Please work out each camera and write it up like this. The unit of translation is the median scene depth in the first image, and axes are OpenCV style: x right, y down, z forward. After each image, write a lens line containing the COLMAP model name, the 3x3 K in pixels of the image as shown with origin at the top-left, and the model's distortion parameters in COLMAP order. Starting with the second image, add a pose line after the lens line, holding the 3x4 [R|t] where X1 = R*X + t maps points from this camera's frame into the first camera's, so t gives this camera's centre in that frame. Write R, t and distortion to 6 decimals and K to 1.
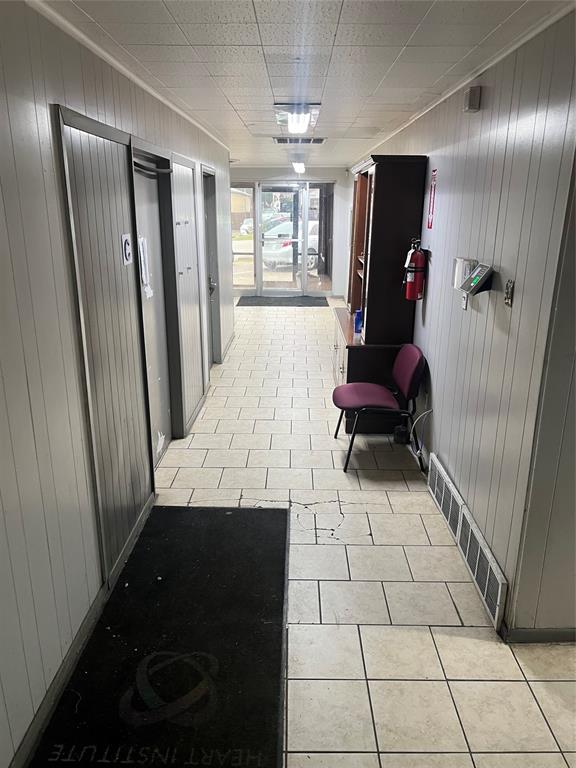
lens RADIAL K [[579.8, 0, 289.5], [0, 579.8, 384.0], [0, 0, 1]] dist [0.028261, -0.008000]
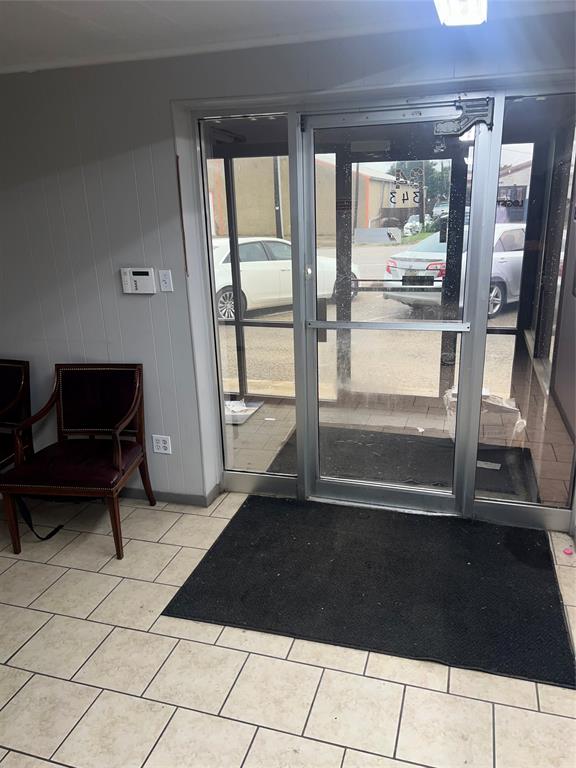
lens RADIAL K [[579.8, 0, 289.1], [0, 579.8, 386.7], [0, 0, 1]] dist [0.028261, -0.008000]
pose [[0.958491, 0.054665, -0.279833, 0.021072], [-0.051665, 0.998501, 0.018091, -0.216277], [0.280402, -0.002883, 0.959878, 0.707069]]
